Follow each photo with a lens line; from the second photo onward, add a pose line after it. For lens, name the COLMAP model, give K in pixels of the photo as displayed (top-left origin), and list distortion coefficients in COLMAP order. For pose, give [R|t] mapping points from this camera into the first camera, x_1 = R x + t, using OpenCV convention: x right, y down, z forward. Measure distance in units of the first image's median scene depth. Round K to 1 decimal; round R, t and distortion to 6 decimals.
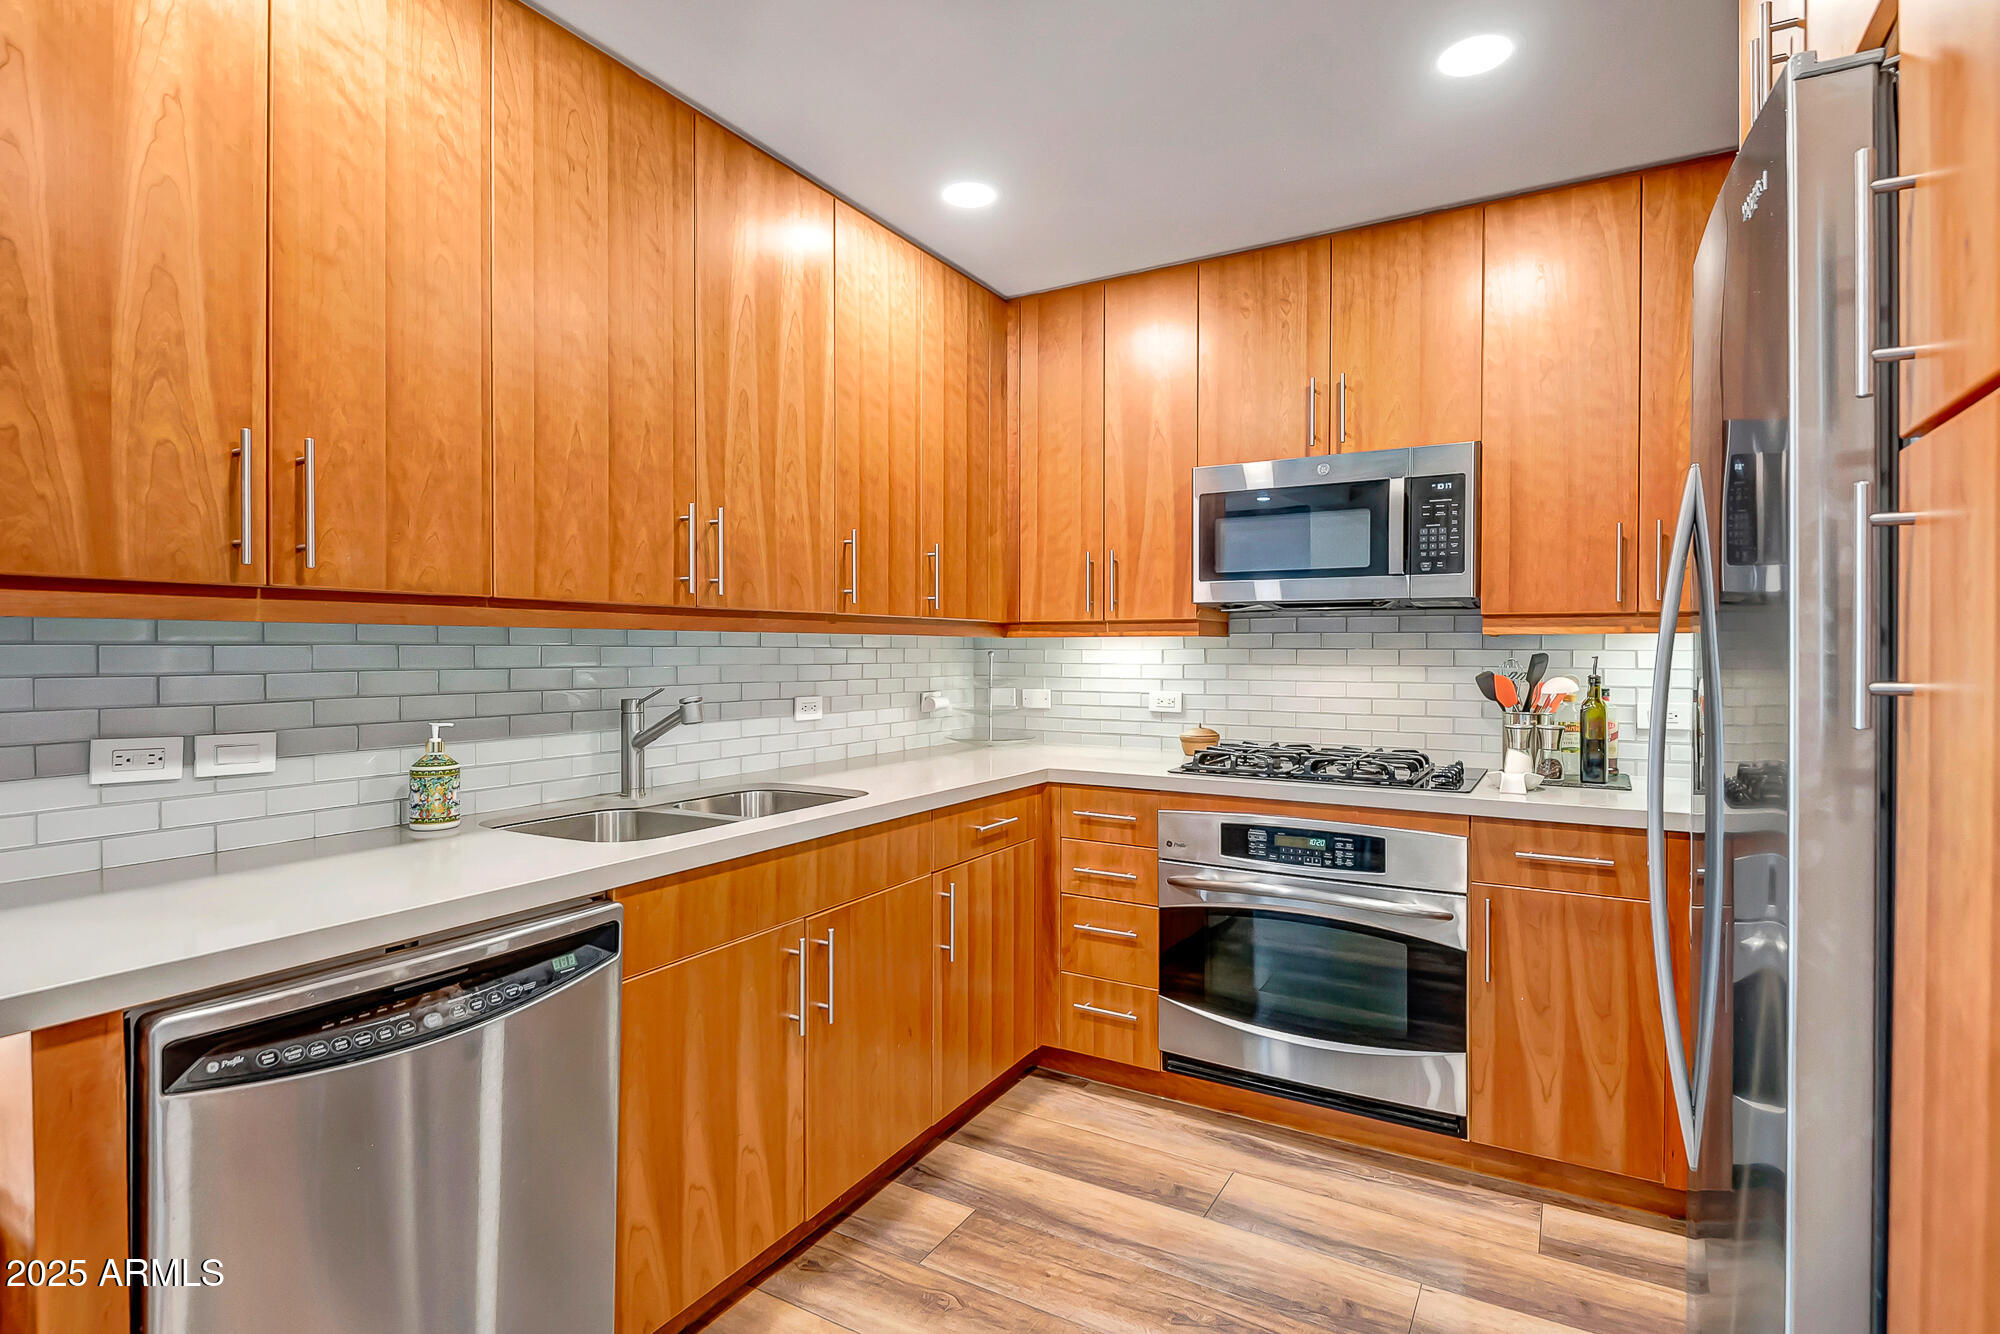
lens RADIAL K [[994.9, 0, 1000.0], [0, 994.9, 667.0], [0, 0, 1]] dist [-0.000134, -0.000105]
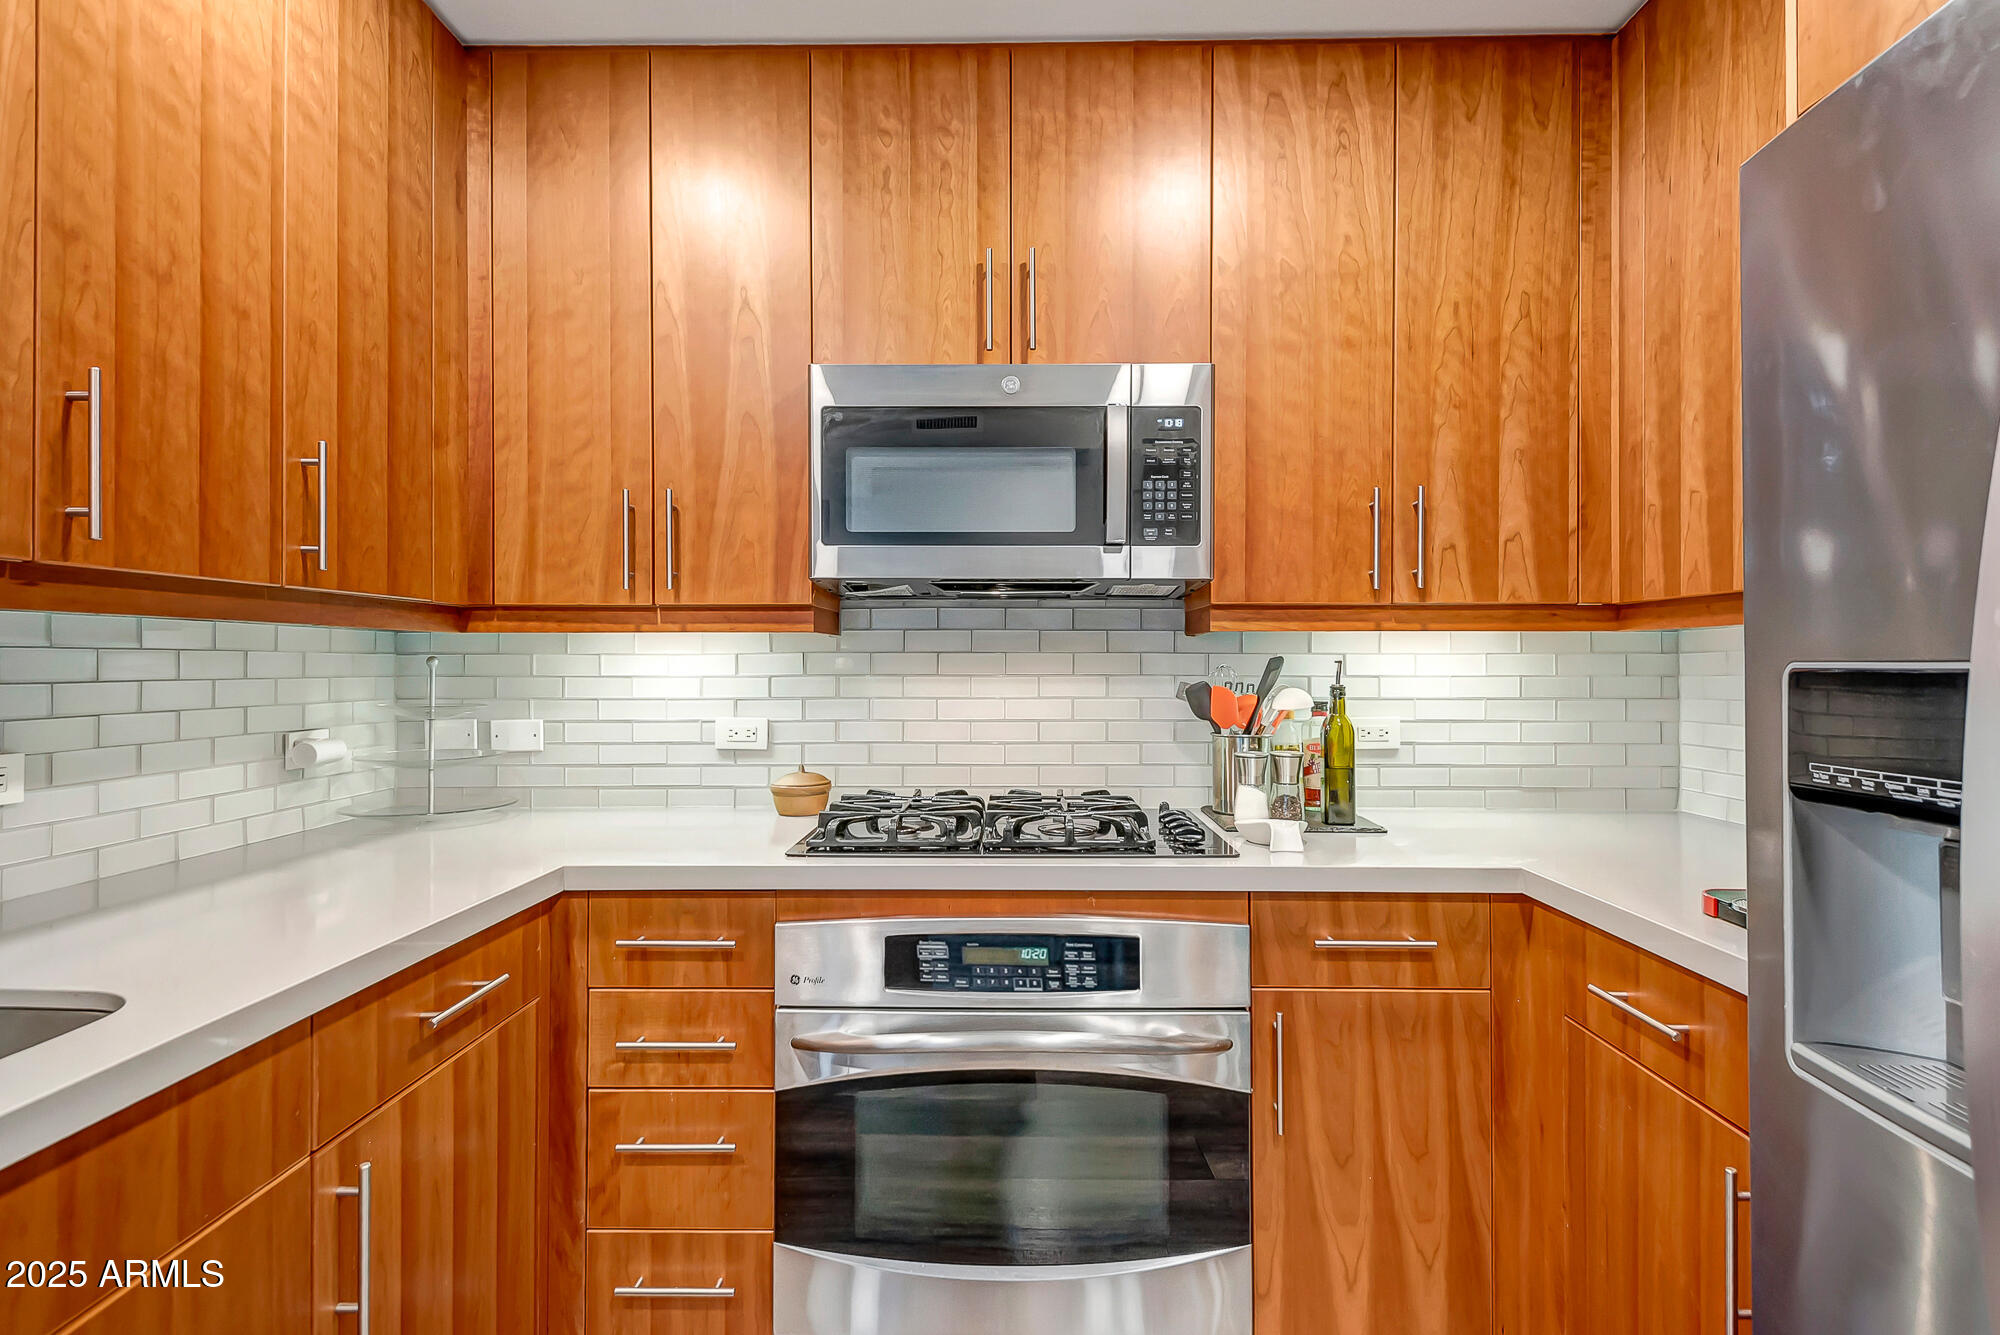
lens RADIAL K [[1048.4, 0, 1003.5], [0, 1048.4, 656.5], [0, 0, 1]] dist [0.030462, -0.021613]
pose [[0.869816, -0.000280, 0.493376, -0.028514], [0.010777, 0.999772, -0.018432, -0.001455], [-0.493258, 0.021350, 0.869621, 0.373398]]
